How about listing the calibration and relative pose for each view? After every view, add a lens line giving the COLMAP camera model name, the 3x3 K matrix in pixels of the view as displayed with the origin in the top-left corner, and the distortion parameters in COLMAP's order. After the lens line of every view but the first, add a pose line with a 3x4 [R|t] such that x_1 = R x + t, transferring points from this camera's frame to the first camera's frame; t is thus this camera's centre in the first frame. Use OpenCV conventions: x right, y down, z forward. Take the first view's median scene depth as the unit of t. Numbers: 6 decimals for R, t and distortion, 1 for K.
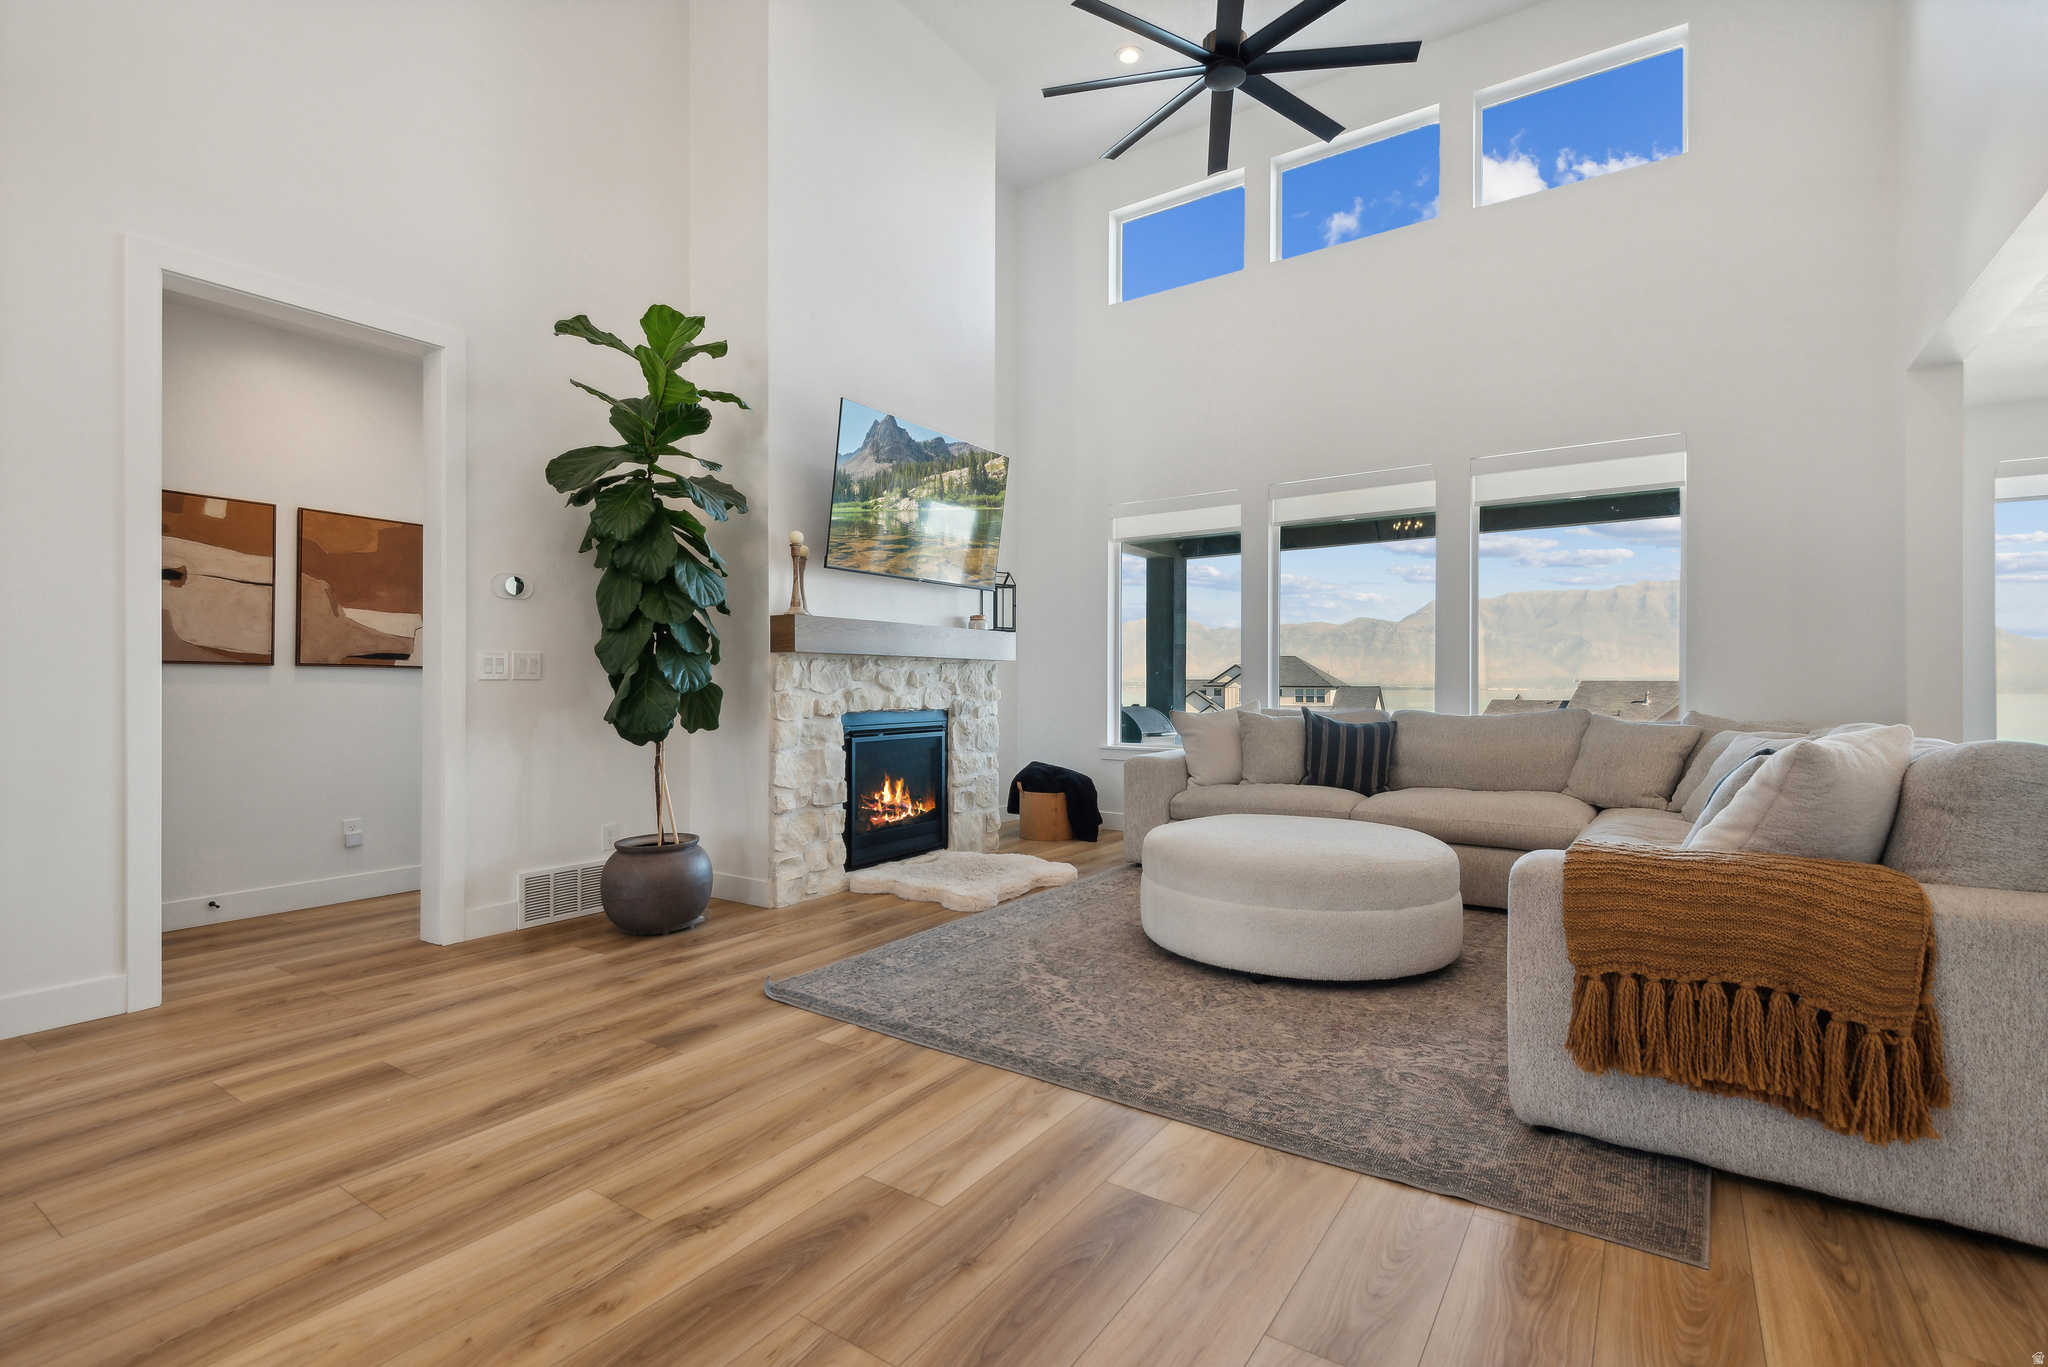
lens RADIAL K [[927.6, 0, 1029.5], [0, 927.6, 680.5], [0, 0, 1]] dist [0.043642, -0.029070]
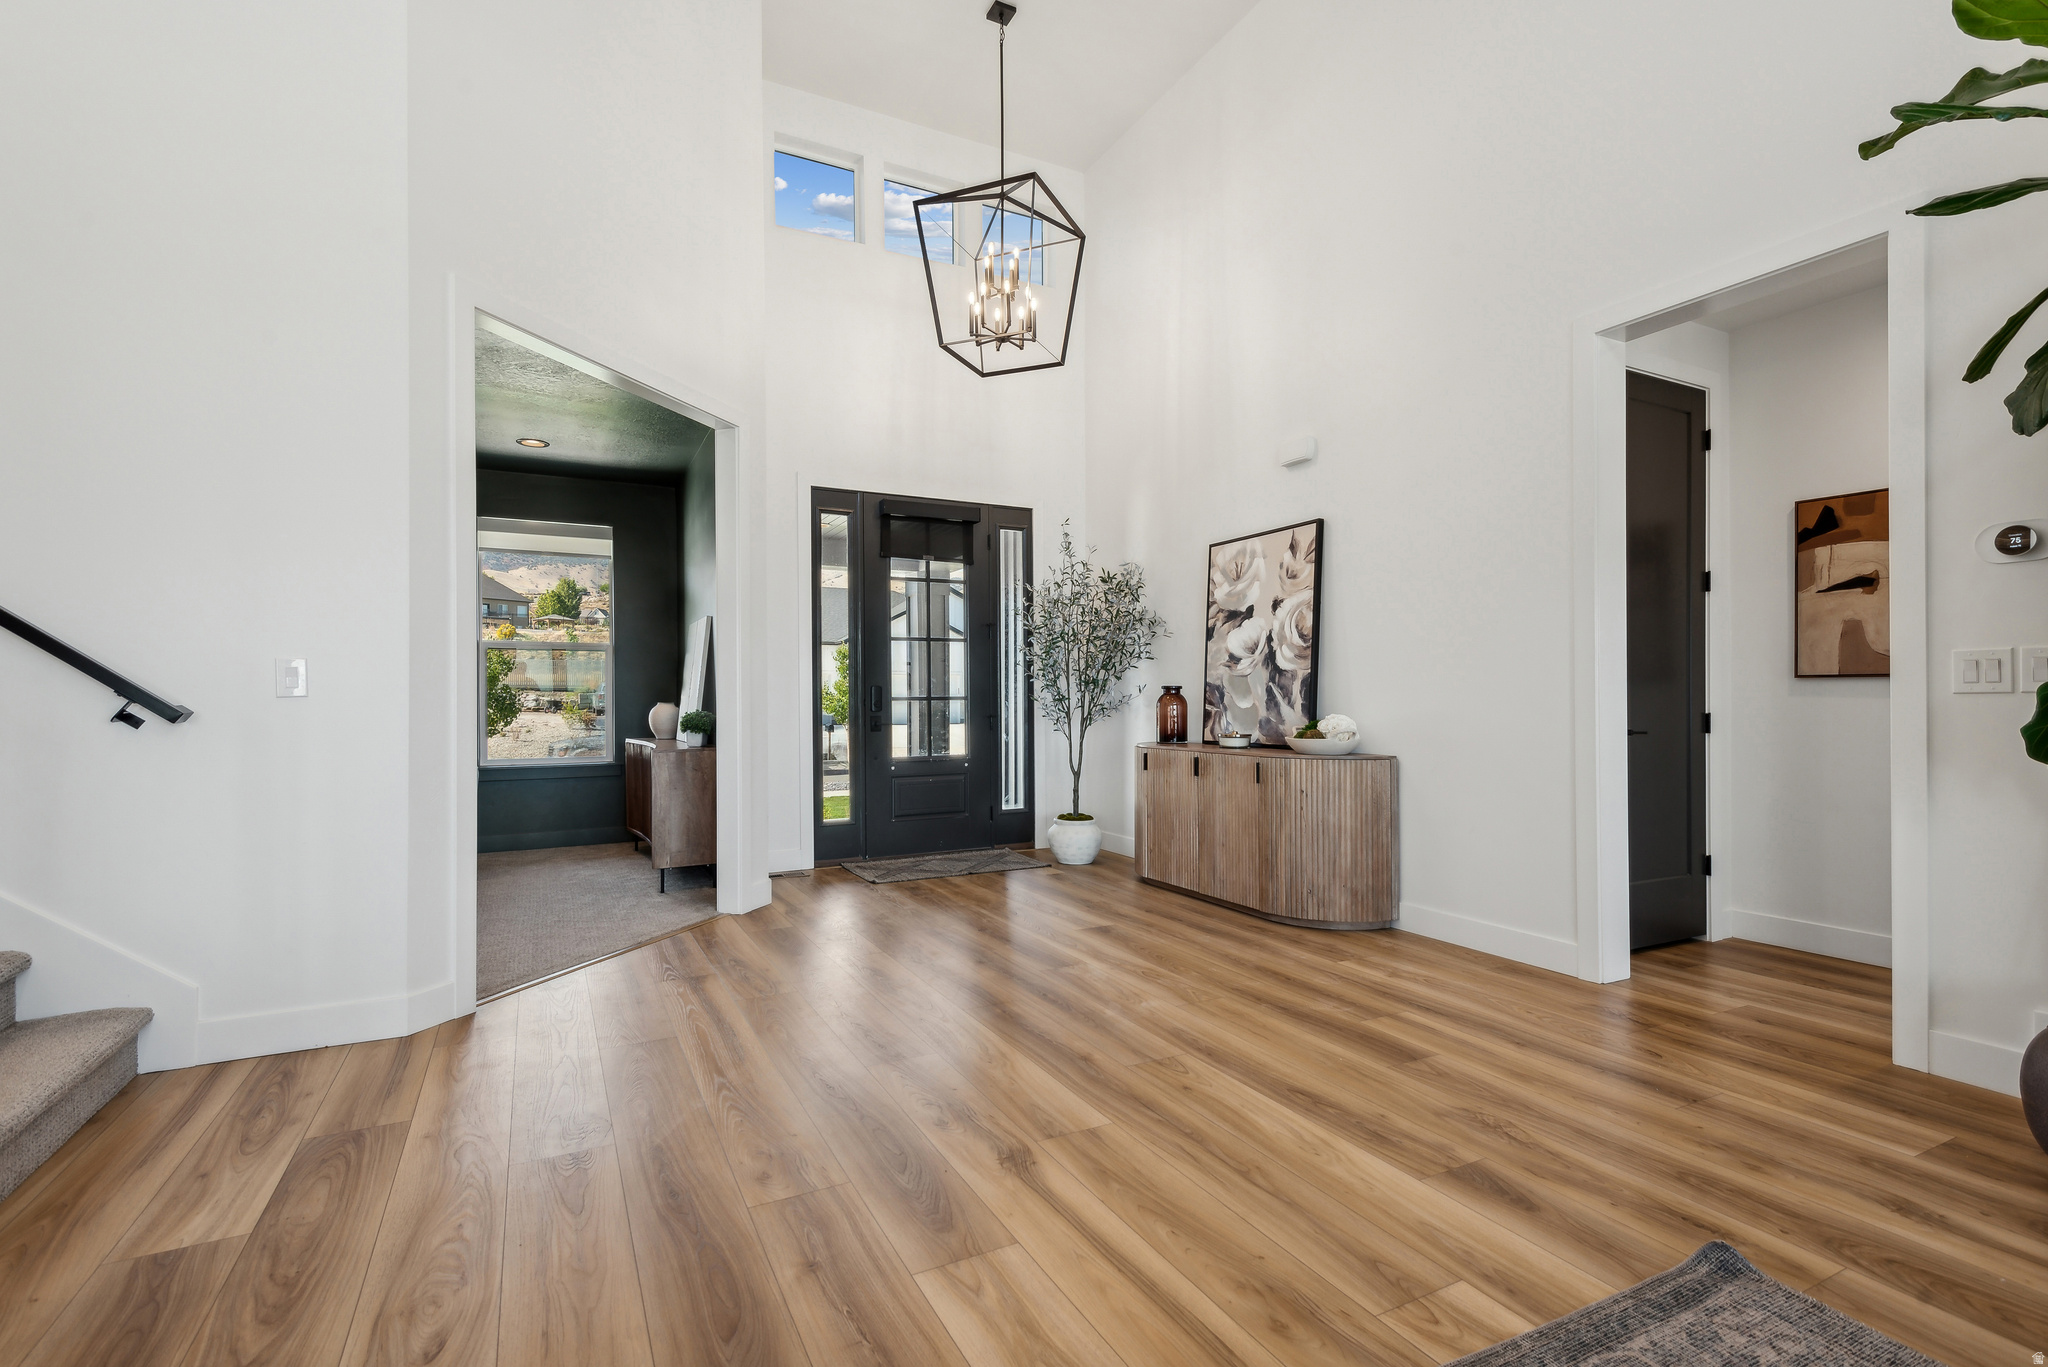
lens RADIAL K [[932.7, 0, 1031.6], [0, 932.7, 689.1], [0, 0, 1]] dist [0.032640, -0.017698]
pose [[-0.473411, -0.009260, -0.880793, 0.311379], [0.005343, 0.999896, -0.013383, 0.001420], [0.880826, -0.011042, -0.473312, 0.722322]]
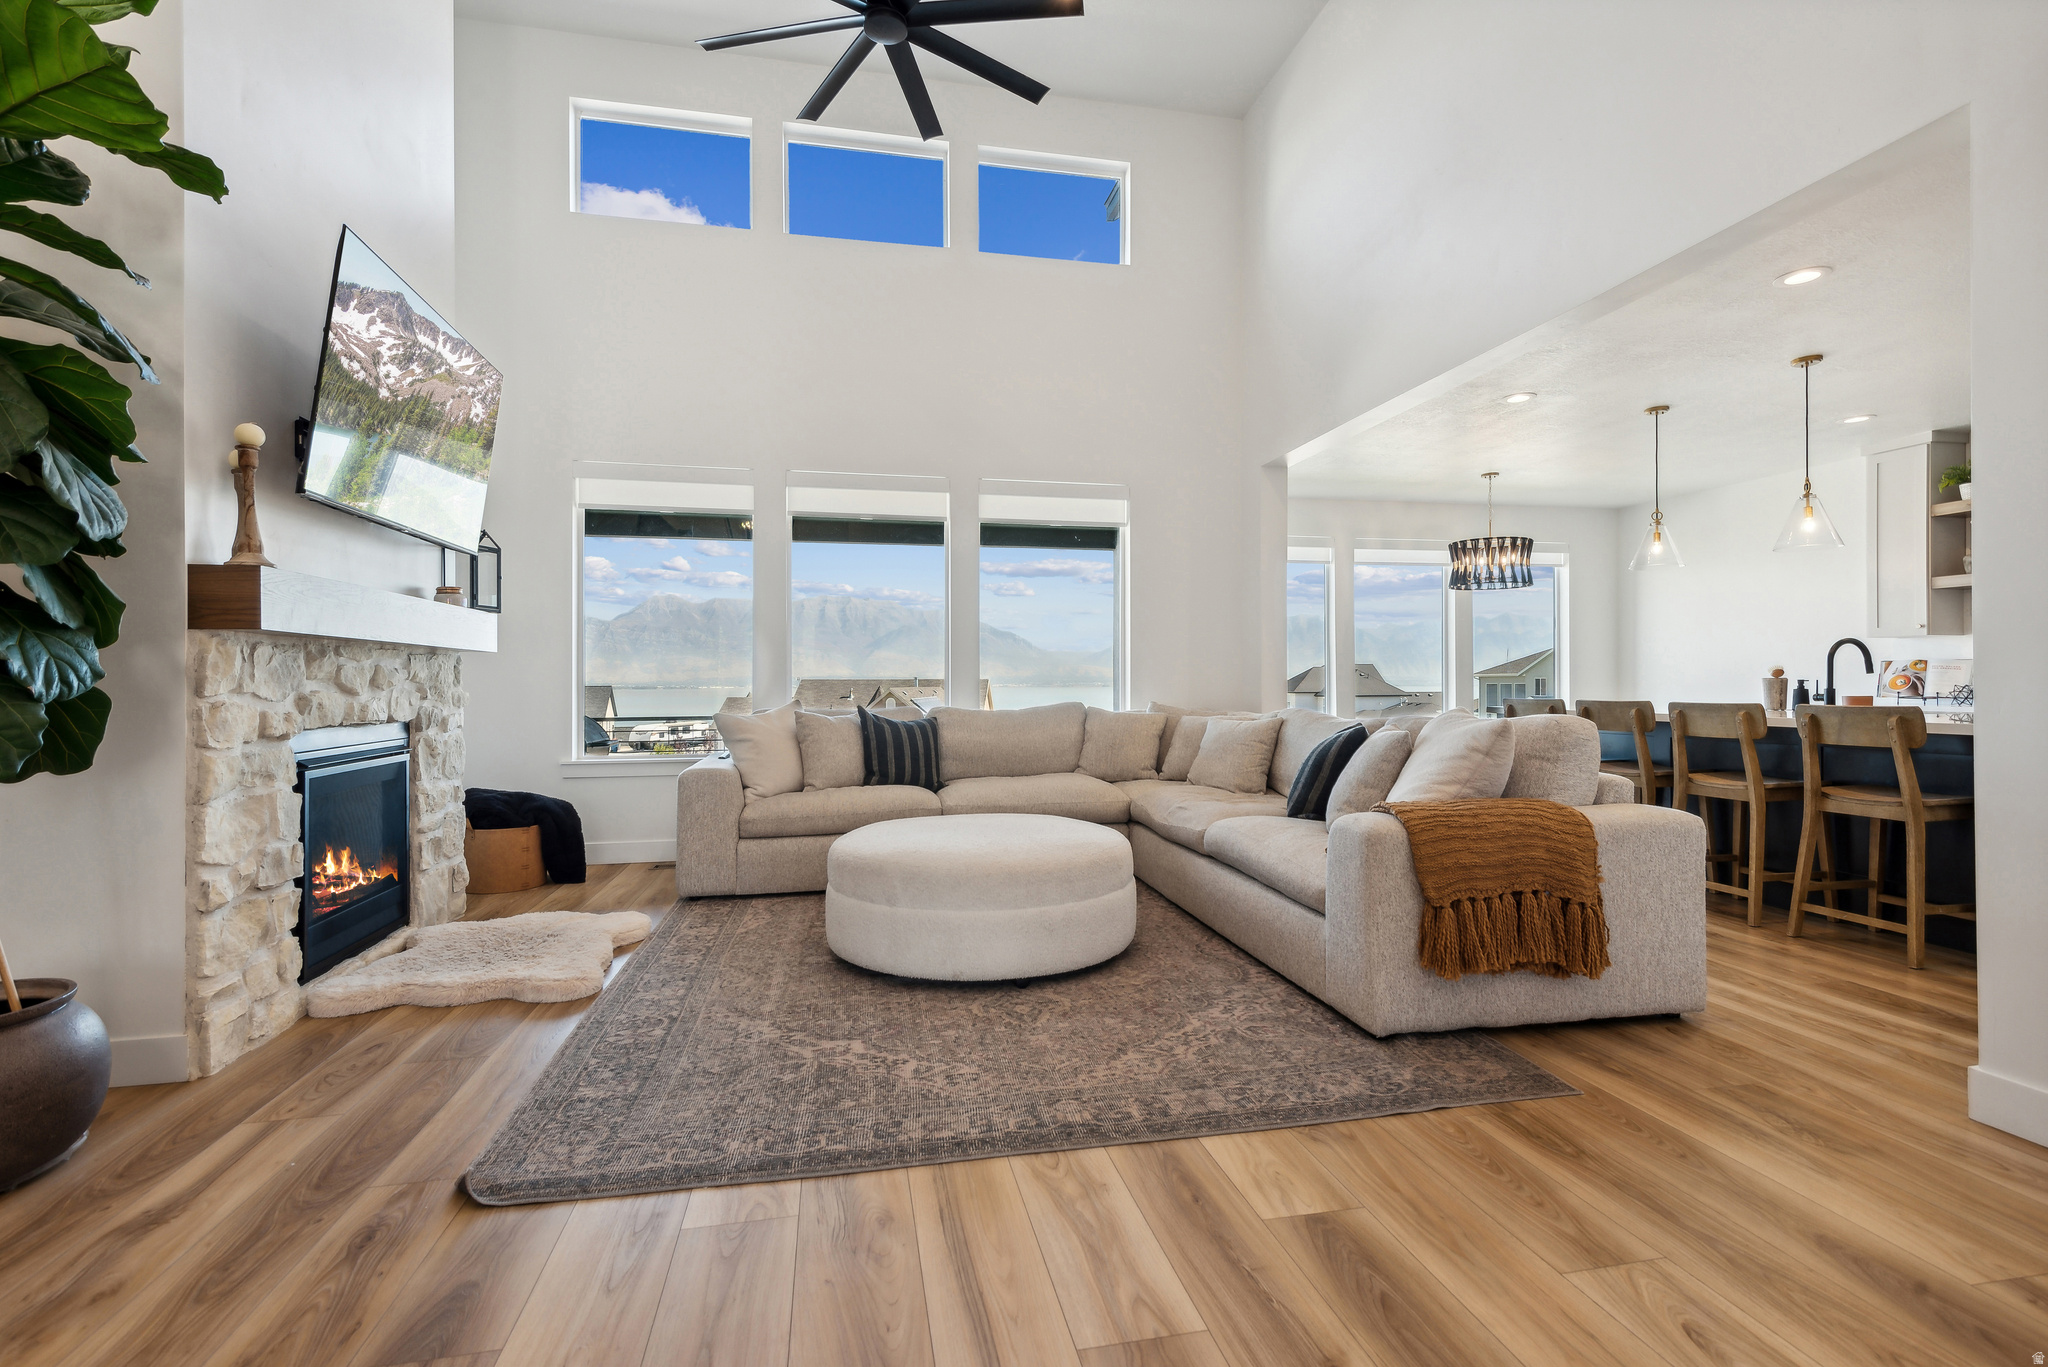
lens RADIAL K [[927.6, 0, 1029.5], [0, 927.6, 680.5], [0, 0, 1]] dist [0.043642, -0.029070]
pose [[0.698491, -0.002238, 0.715615, -0.363877], [0.001476, 0.999997, 0.001687, 0.000752], [-0.715617, -0.000123, 0.698493, 0.255414]]
